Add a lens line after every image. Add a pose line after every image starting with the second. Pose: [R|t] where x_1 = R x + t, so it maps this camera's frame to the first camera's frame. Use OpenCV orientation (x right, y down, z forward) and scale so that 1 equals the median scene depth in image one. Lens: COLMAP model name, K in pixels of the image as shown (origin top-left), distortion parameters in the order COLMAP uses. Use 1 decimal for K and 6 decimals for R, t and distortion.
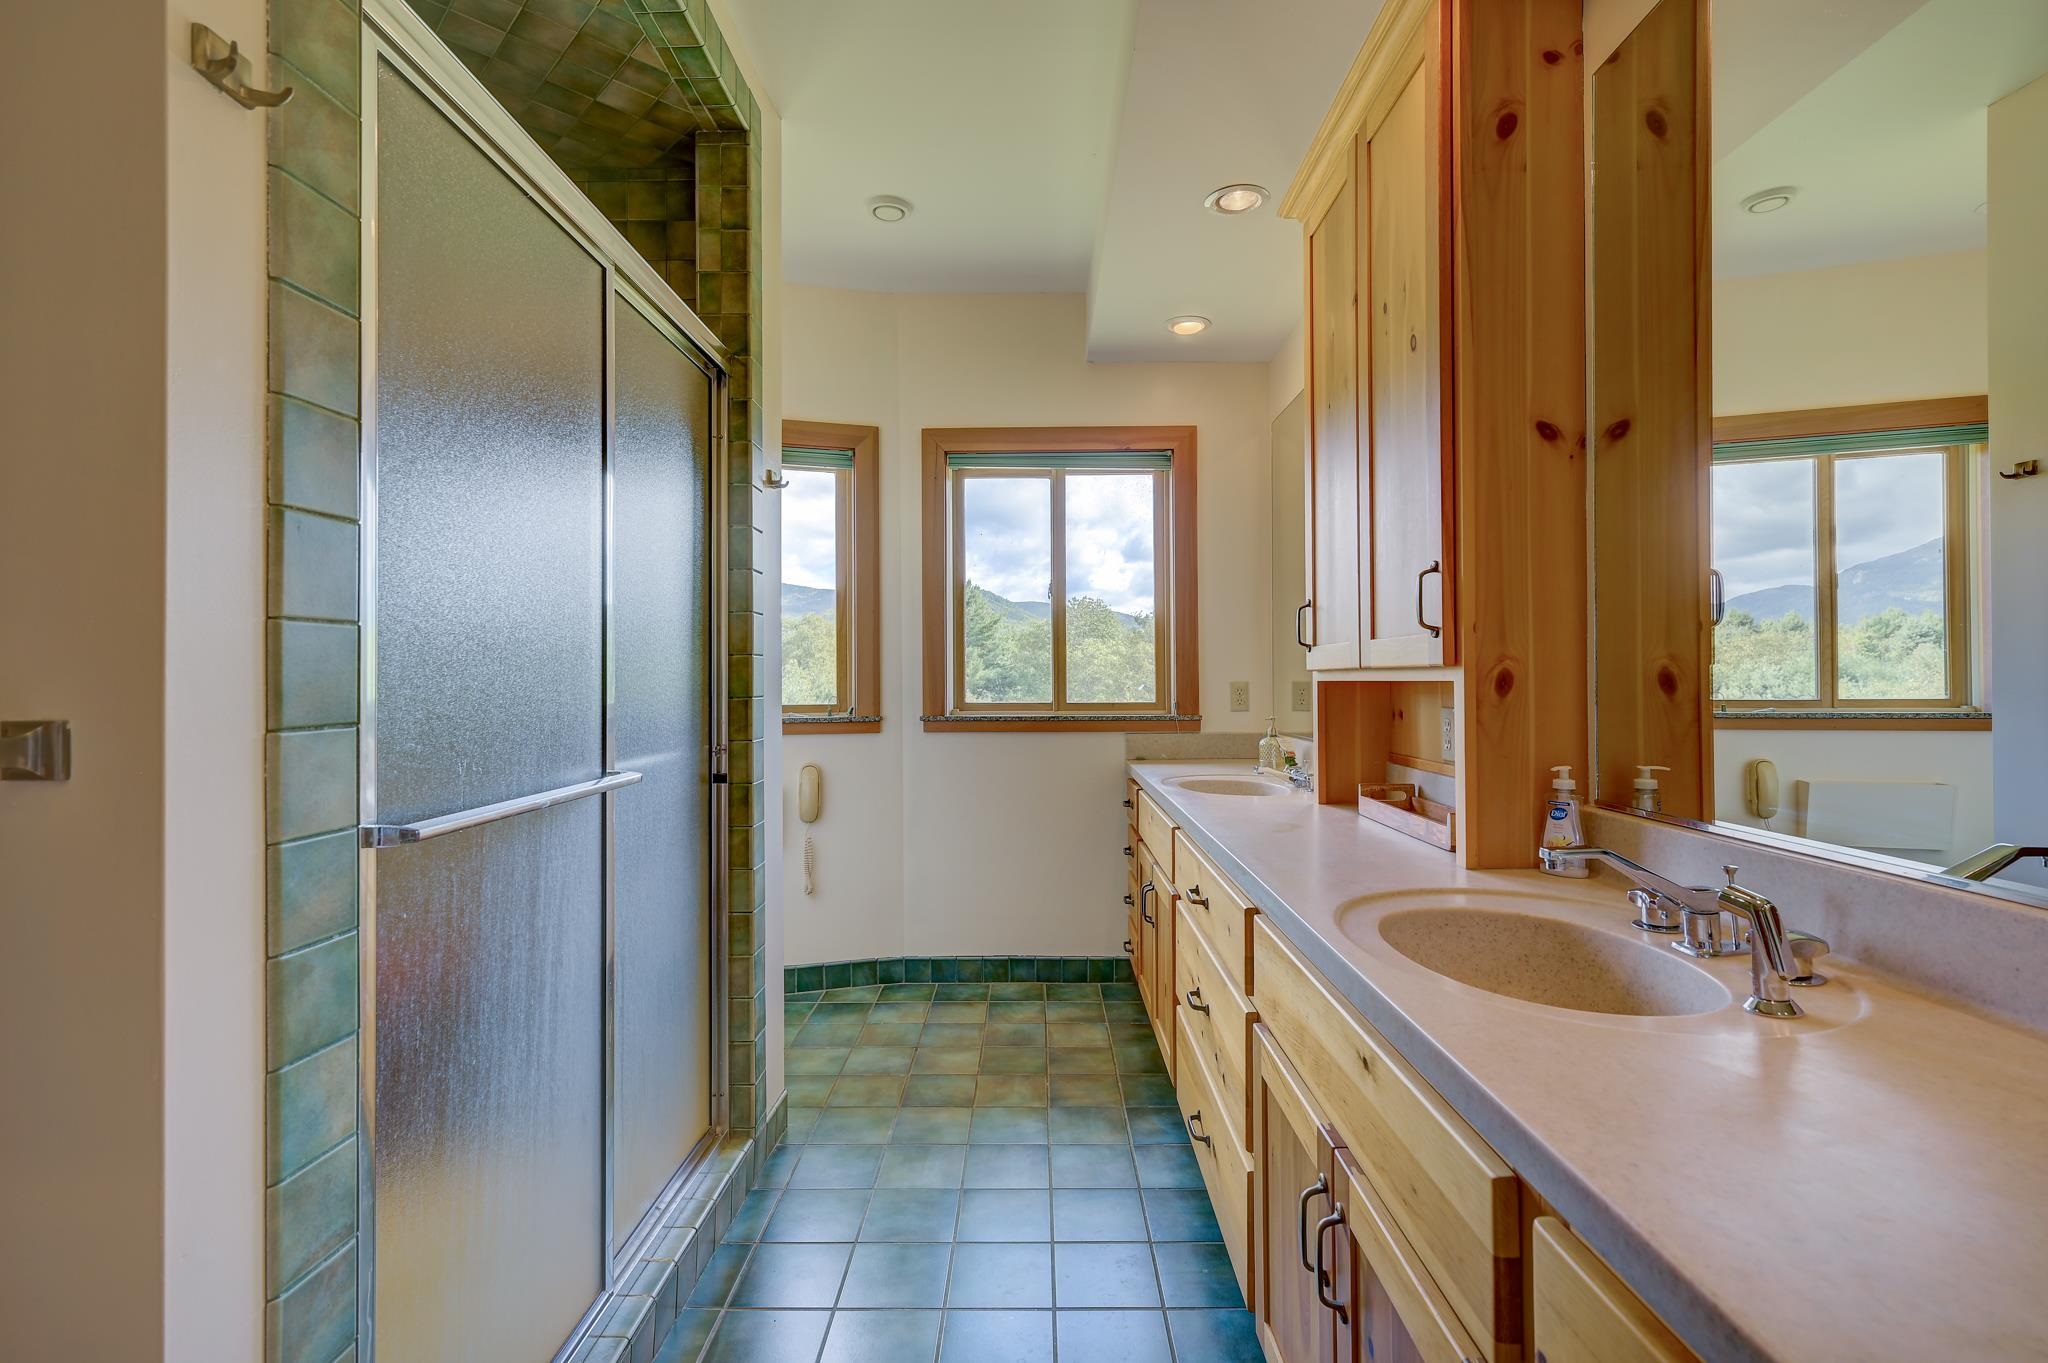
lens RADIAL K [[900.7, 0, 1029.9], [0, 900.7, 670.8], [0, 0, 1]] dist [0.001565, 0.000395]
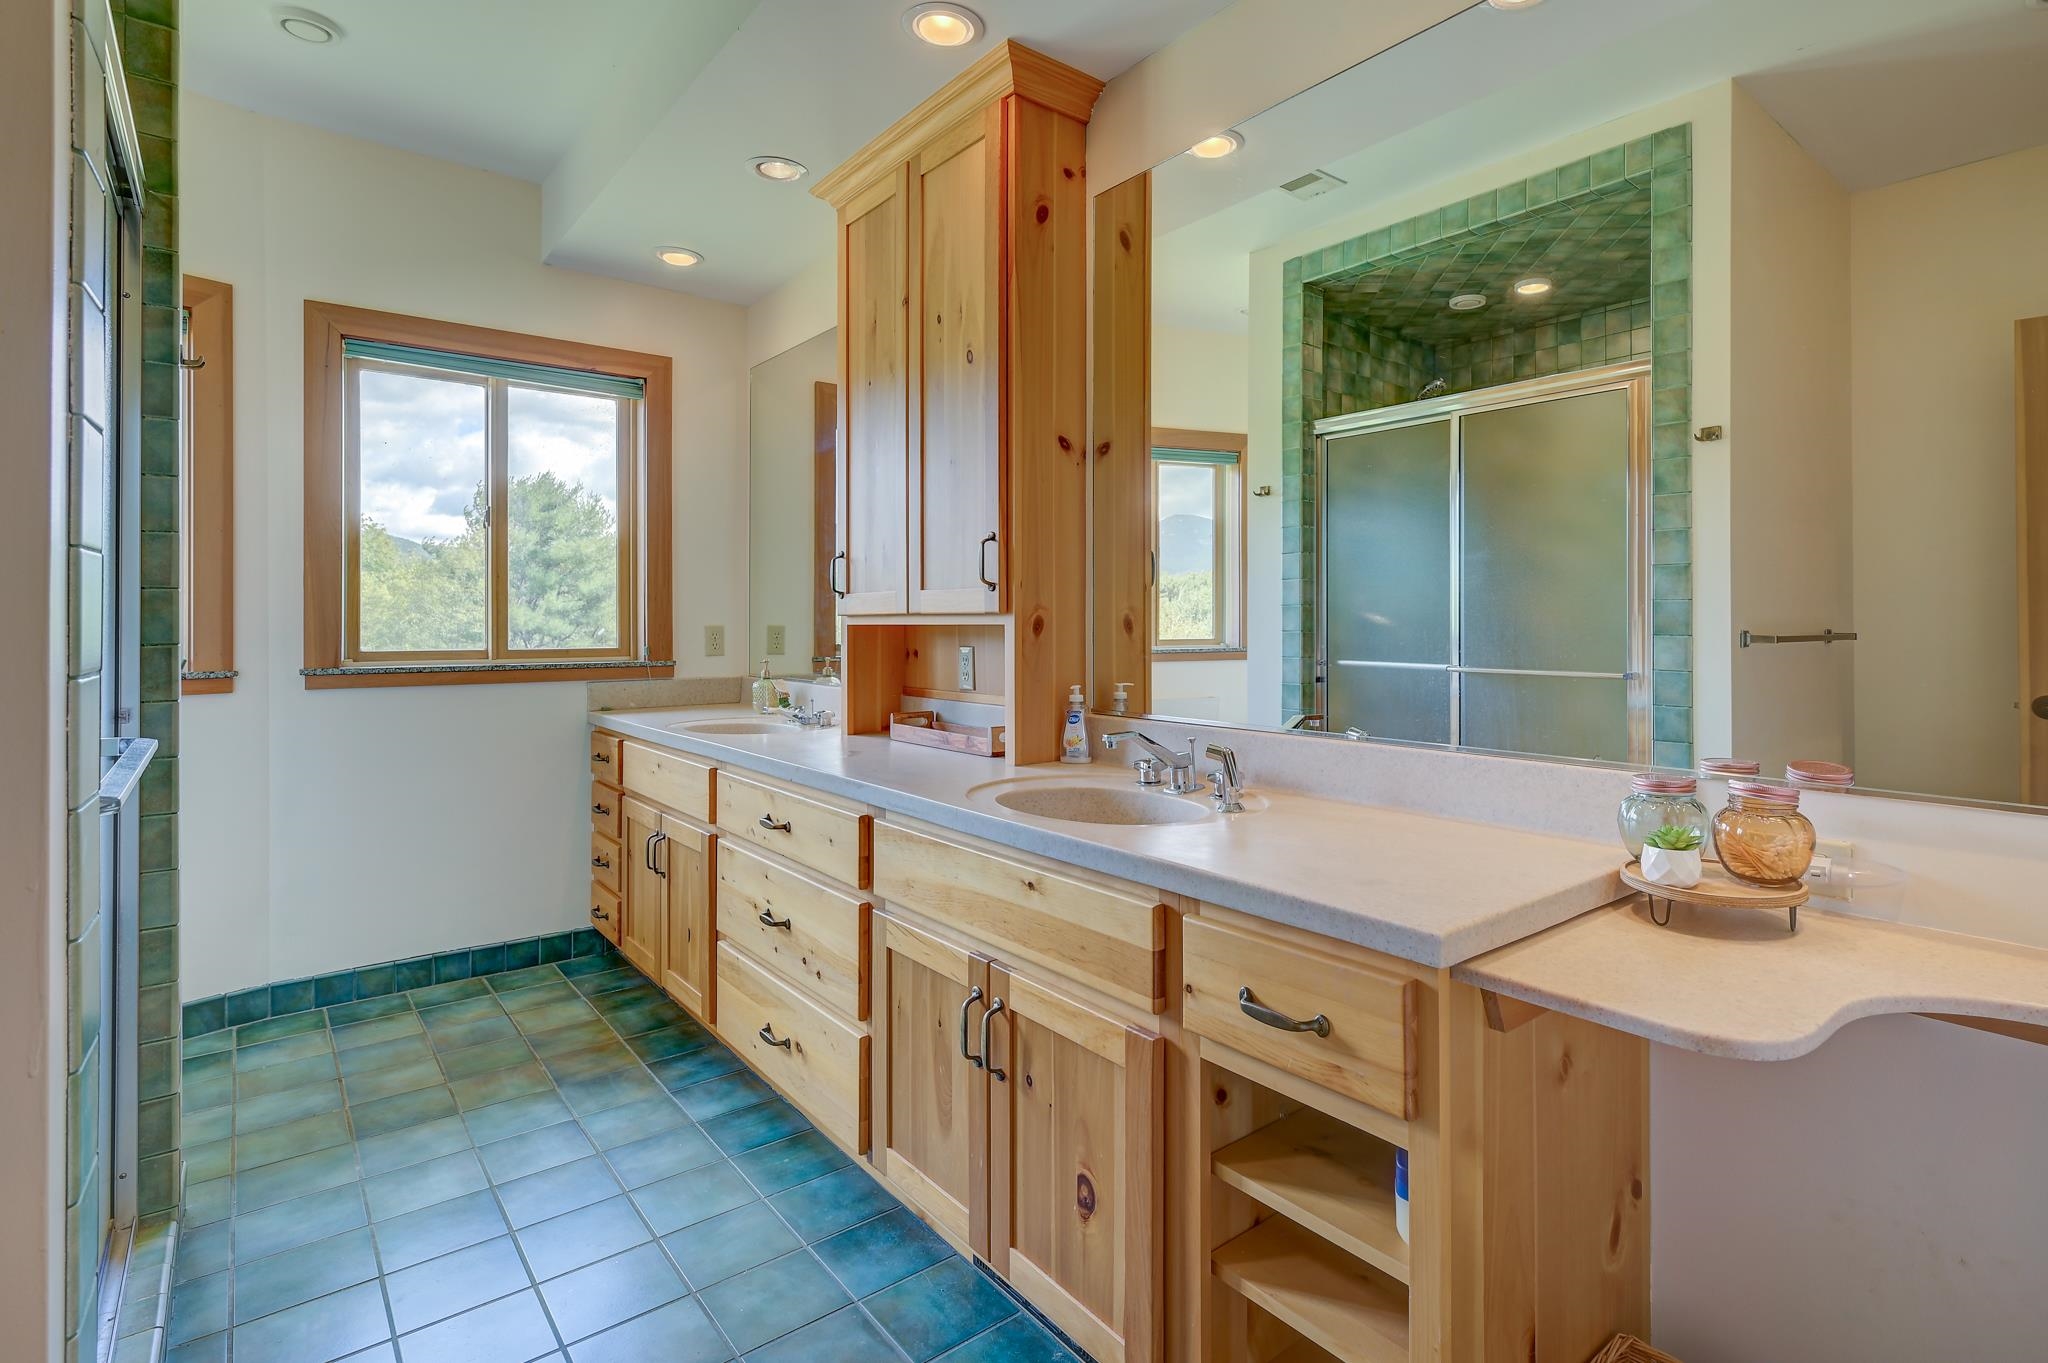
lens RADIAL K [[1011.7, 0, 1026.1], [0, 1011.7, 618.5], [0, 0, 1]] dist [-0.000118, 0.000223]
pose [[0.788433, 0.006444, 0.615088, -0.233174], [-0.008829, 0.999961, 0.000842, 0.000601], [-0.615058, -0.006094, 0.788458, -0.102759]]
